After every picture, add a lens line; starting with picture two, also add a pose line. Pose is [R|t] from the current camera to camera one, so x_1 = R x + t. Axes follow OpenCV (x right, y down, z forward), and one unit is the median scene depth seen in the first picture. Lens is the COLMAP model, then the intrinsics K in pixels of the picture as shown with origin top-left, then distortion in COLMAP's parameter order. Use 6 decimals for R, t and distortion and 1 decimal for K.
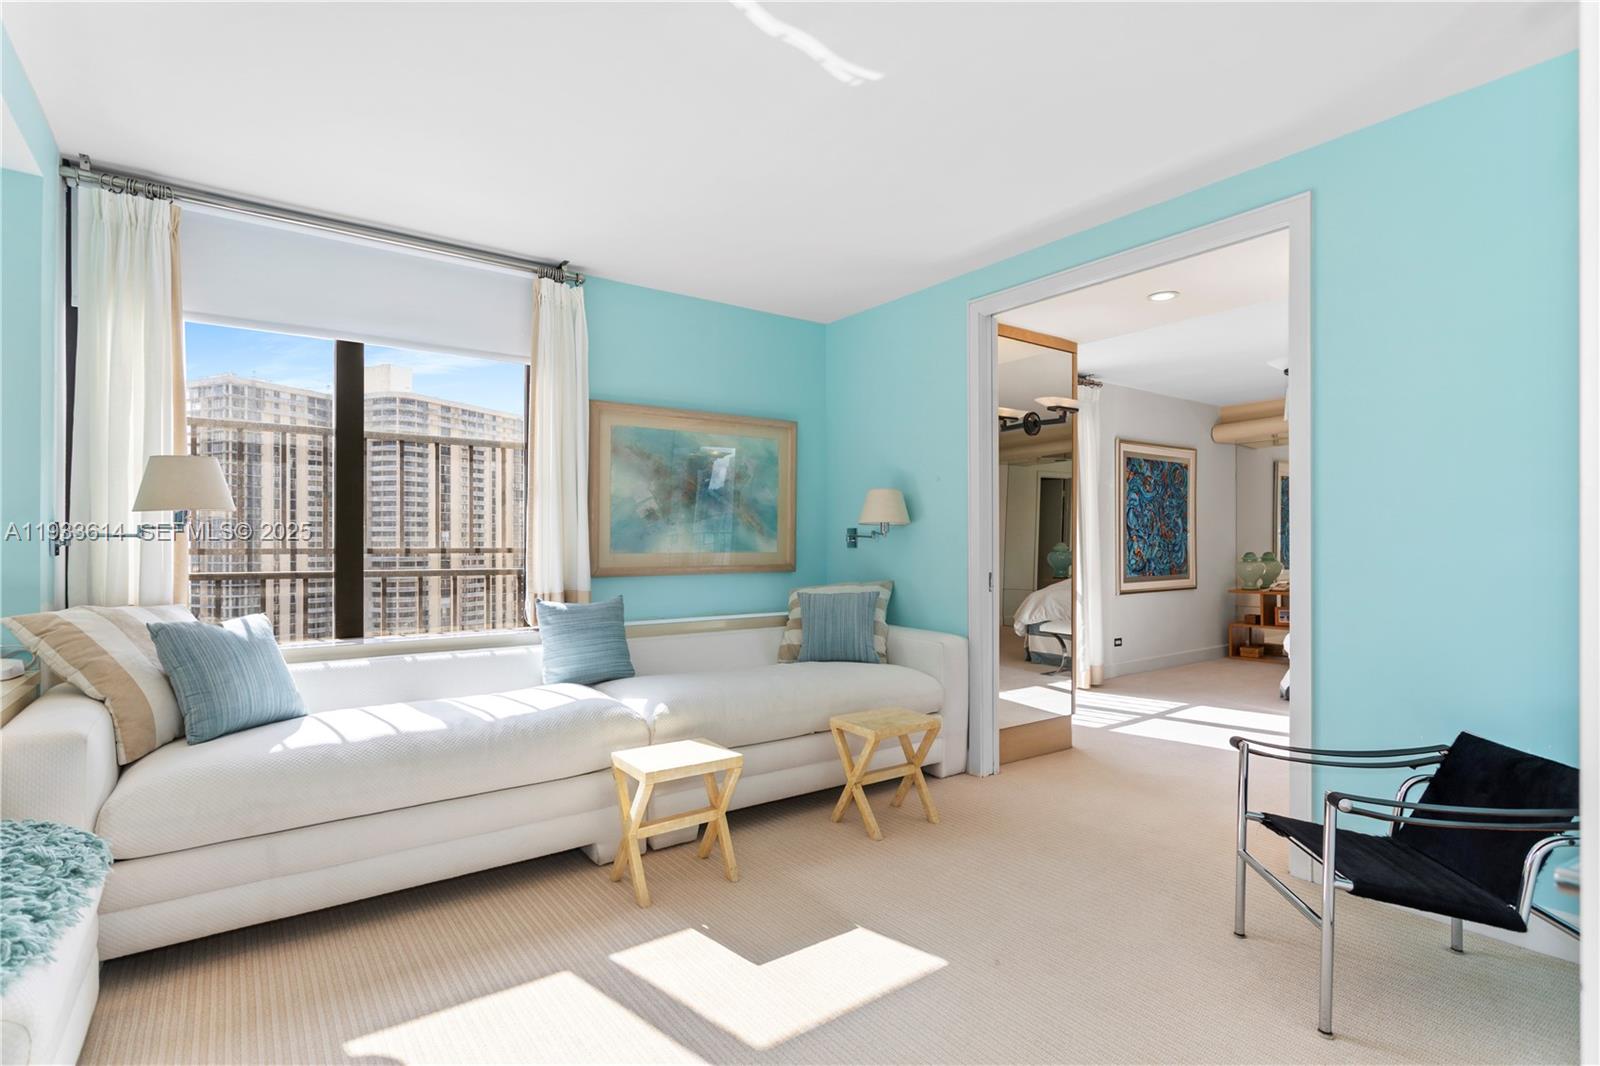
lens RADIAL K [[784.6, 0, 804.2], [0, 784.6, 538.5], [0, 0, 1]] dist [0.000486, 0.000611]
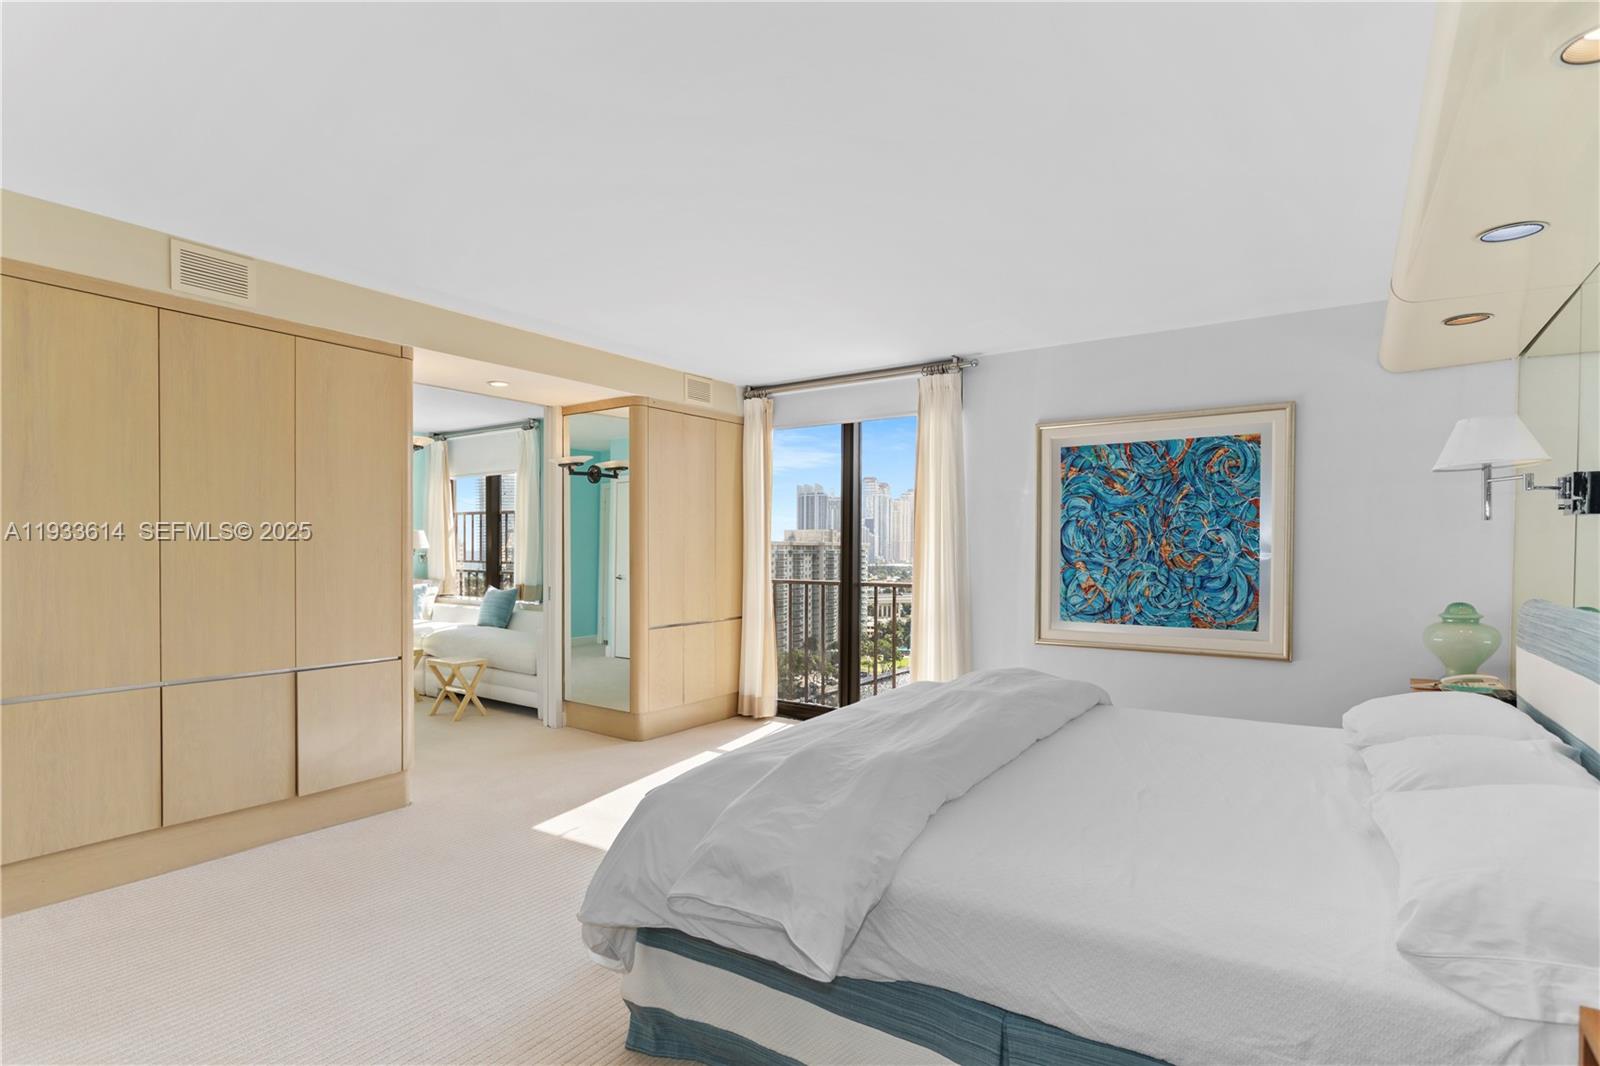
lens RADIAL K [[811.7, 0, 792.2], [0, 811.7, 566.2], [0, 0, 1]] dist [-0.001210, 0.000486]
pose [[0.300453, 0.026377, -0.953432, 1.004167], [0.001059, 0.999608, 0.027988, -0.019243], [0.953796, -0.009418, 0.300307, 0.547947]]
